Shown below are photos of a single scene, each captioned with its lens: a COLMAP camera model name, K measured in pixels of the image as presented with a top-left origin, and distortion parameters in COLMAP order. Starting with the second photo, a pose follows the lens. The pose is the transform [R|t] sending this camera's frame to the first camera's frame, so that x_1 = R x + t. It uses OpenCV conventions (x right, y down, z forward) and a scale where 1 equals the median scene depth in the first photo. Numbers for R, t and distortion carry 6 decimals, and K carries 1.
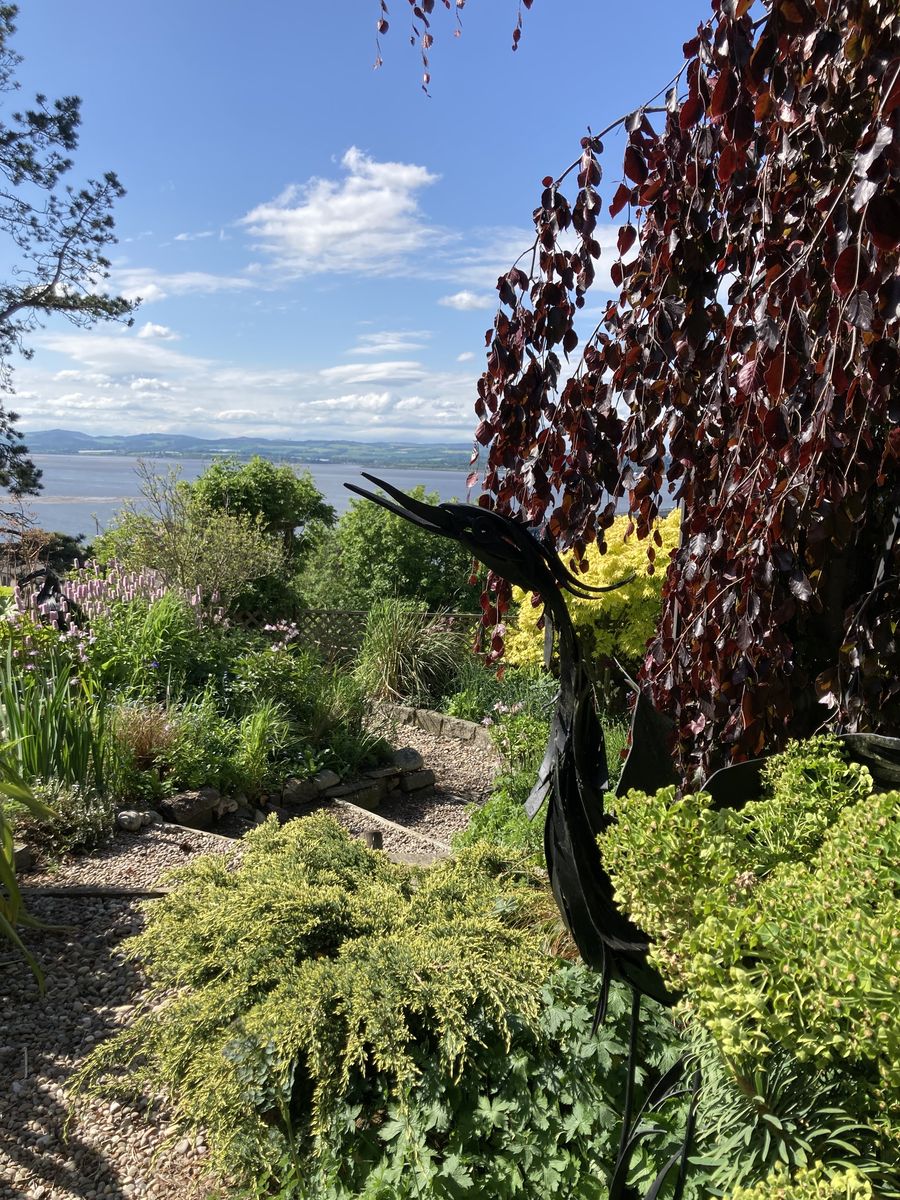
lens RADIAL K [[850.7, 0, 450.0], [0, 850.7, 600.0], [0, 0, 1]] dist [0.005564, 0.006038]
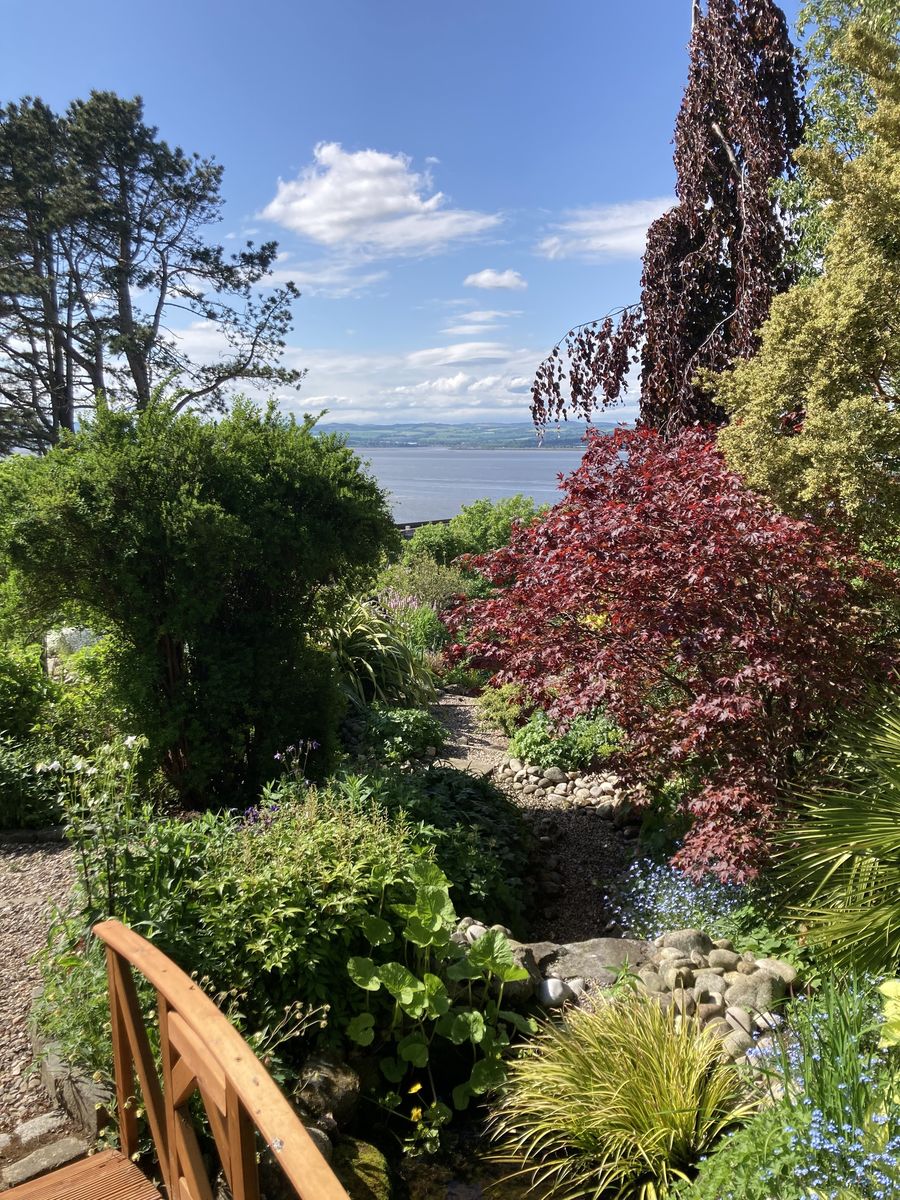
lens RADIAL K [[907.4, 0, 450.0], [0, 907.4, 600.0], [0, 0, 1]] dist [-0.003133, 0.004453]
pose [[0.995024, -0.015280, -0.098459, -0.012196], [0.017554, 0.999598, 0.022274, -0.024711], [0.098079, -0.023891, 0.994892, -0.408301]]
